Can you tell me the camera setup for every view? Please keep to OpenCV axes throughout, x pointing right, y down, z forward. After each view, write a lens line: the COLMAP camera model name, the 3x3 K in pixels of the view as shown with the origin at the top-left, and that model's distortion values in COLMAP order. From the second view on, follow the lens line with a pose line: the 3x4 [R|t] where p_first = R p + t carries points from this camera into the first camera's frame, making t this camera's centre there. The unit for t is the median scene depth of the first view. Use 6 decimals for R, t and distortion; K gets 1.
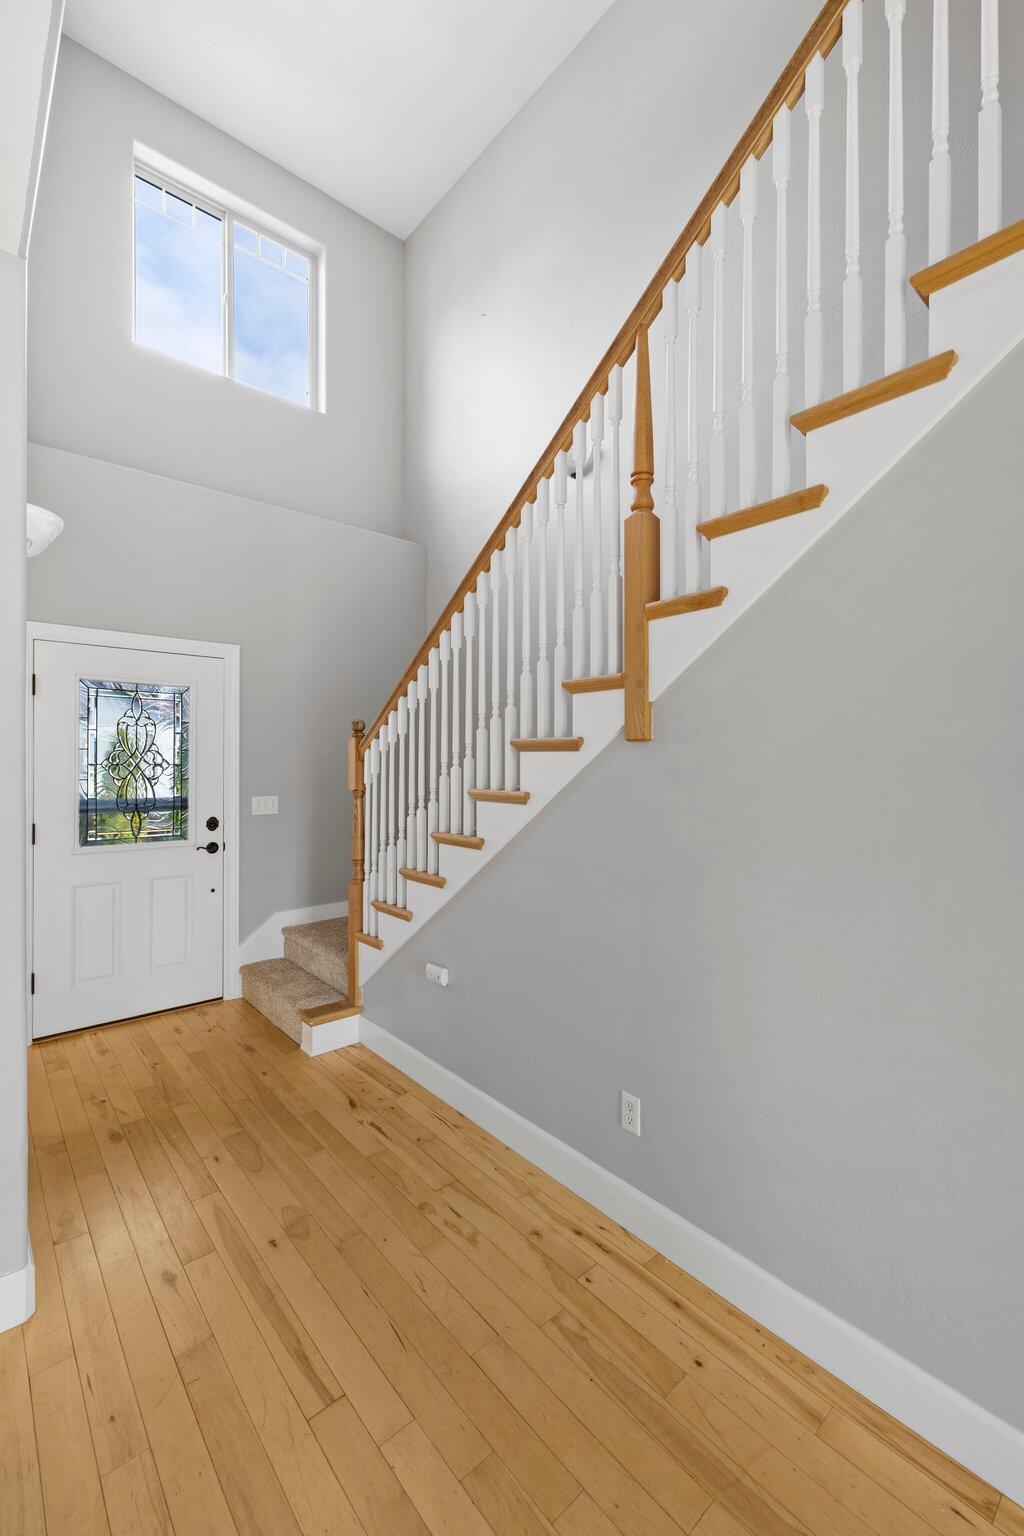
lens RADIAL K [[640.9, 0, 508.8], [0, 640.9, 761.5], [0, 0, 1]] dist [-0.001156, -0.000318]
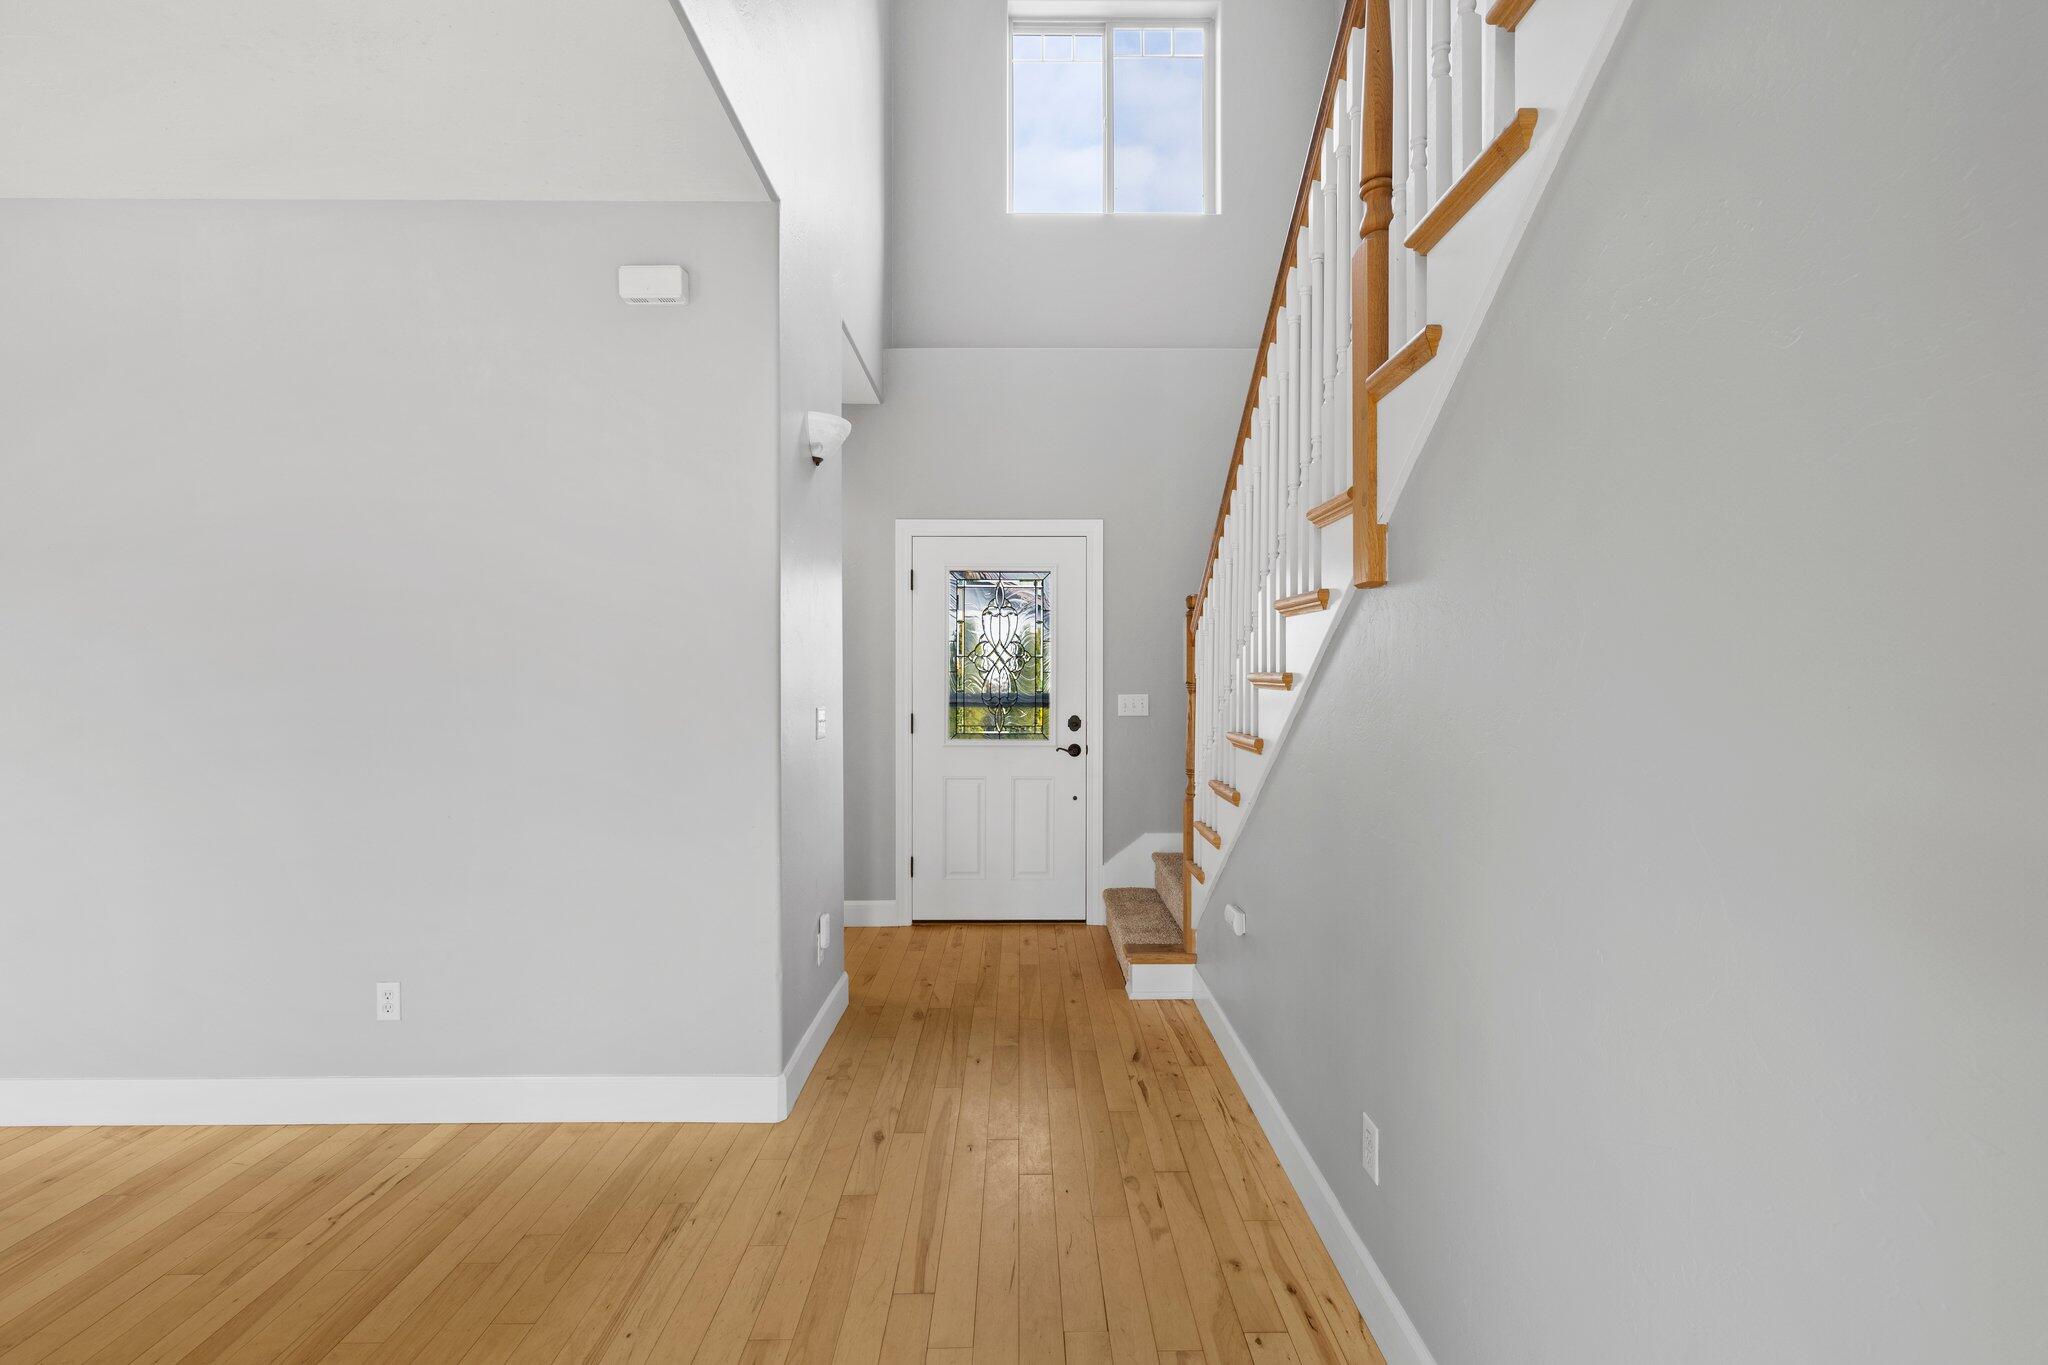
lens RADIAL K [[854.6, 0, 1029.9], [0, 854.6, 677.7], [0, 0, 1]] dist [-0.001156, -0.000318]
pose [[0.766066, 0.000093, -0.642762, 0.360458], [0.001505, 0.999997, 0.001939, 0.044247], [0.642760, -0.002453, 0.766064, 0.071101]]
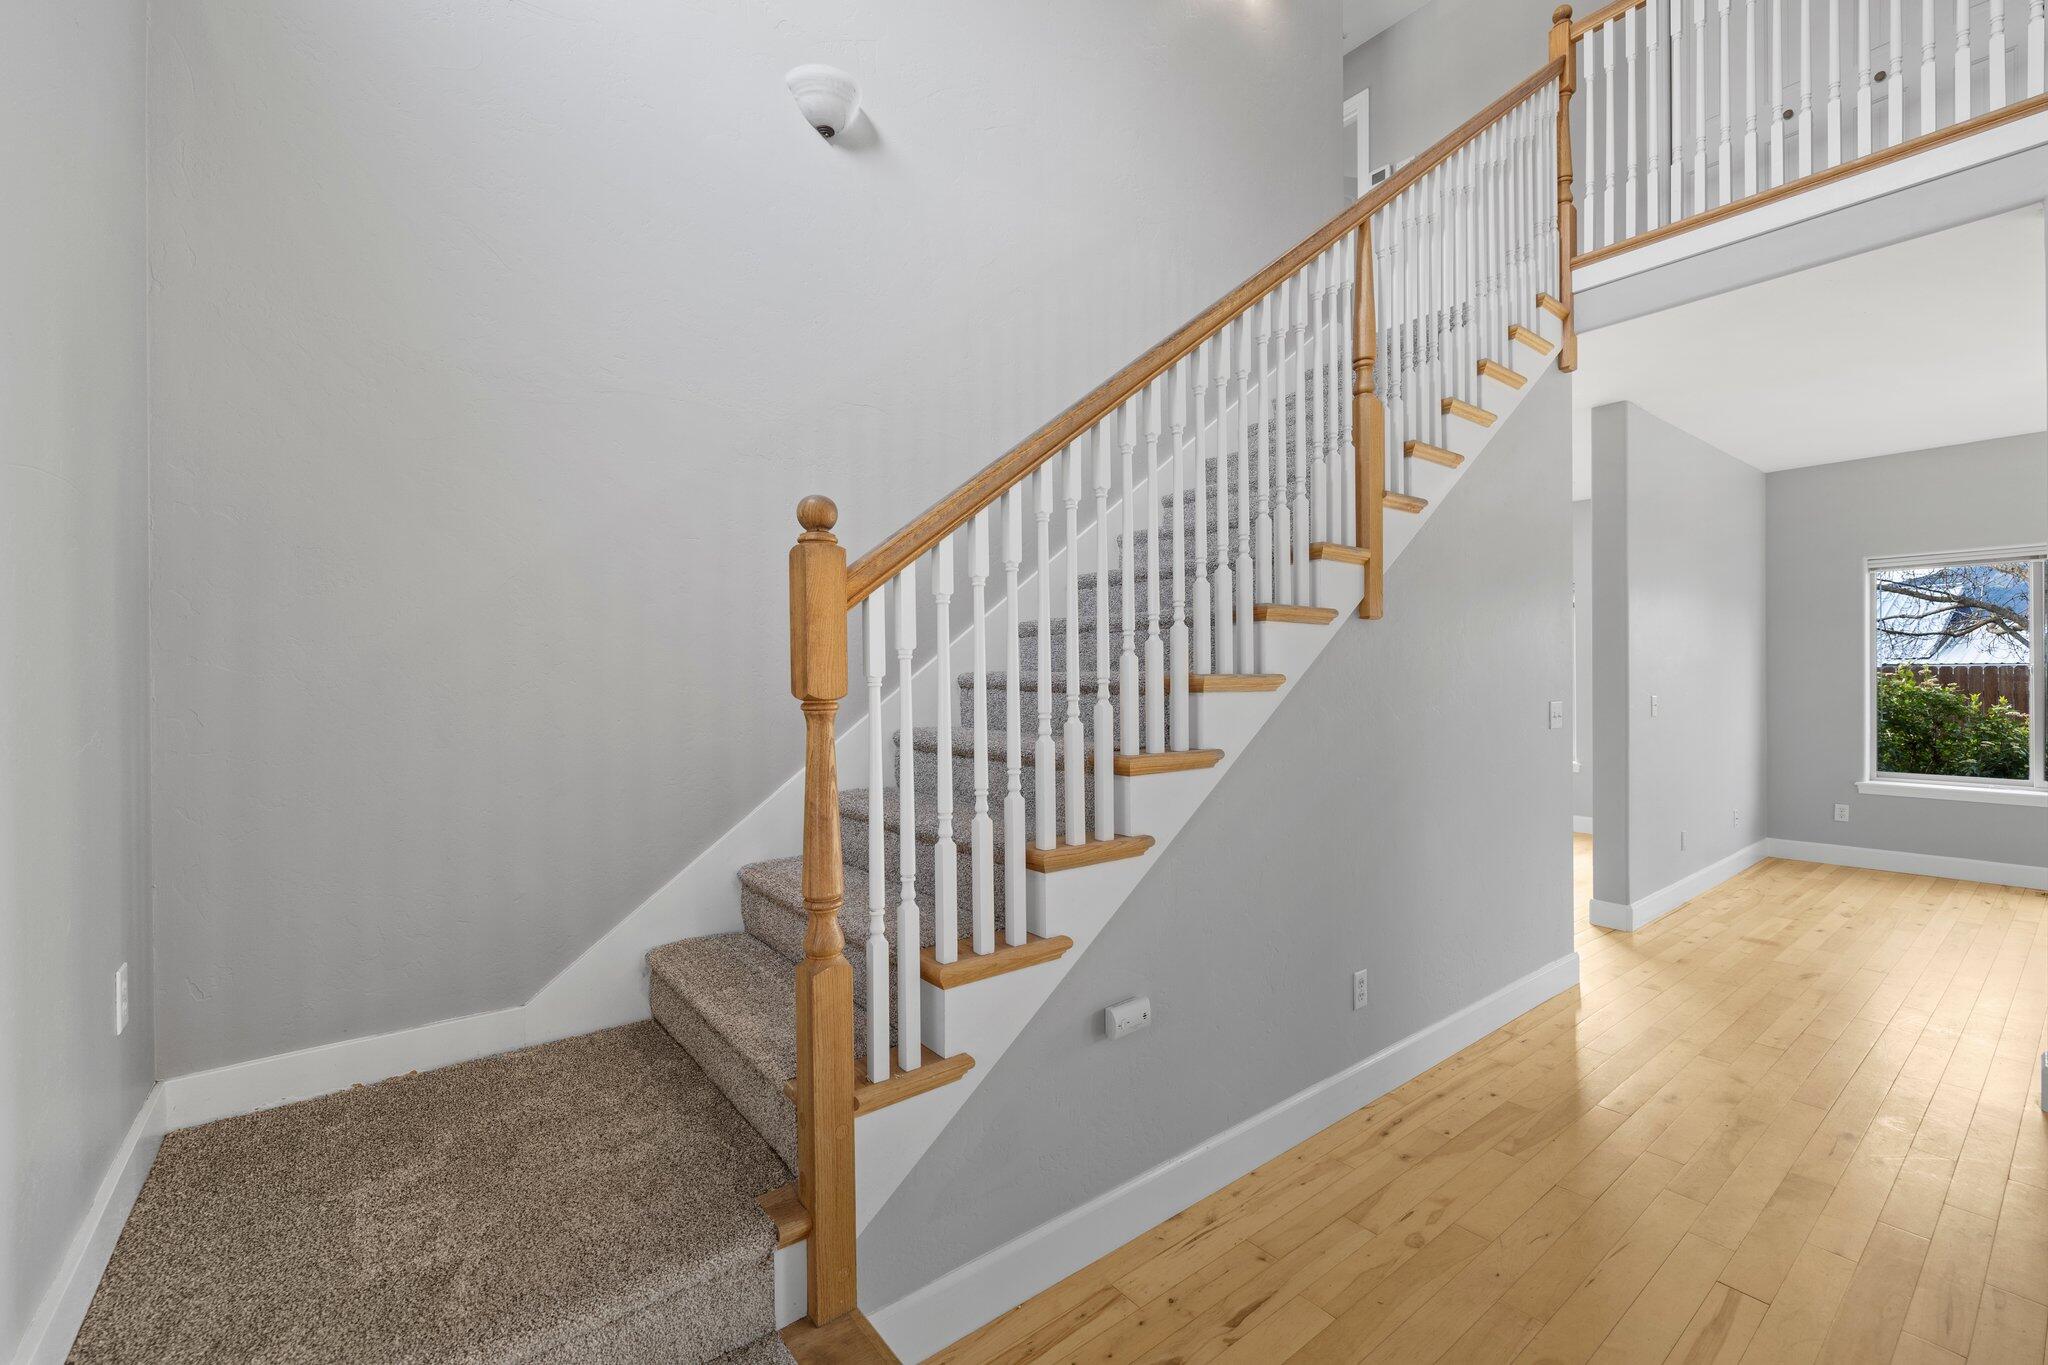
lens RADIAL K [[854.6, 0, 1034.8], [0, 854.6, 677.1], [0, 0, 1]] dist [-0.001156, -0.000318]
pose [[0.041762, -0.003638, 0.999121, -0.857520], [0.005286, 0.999980, 0.003420, 0.041488], [-0.999114, 0.005139, 0.041781, 1.071461]]
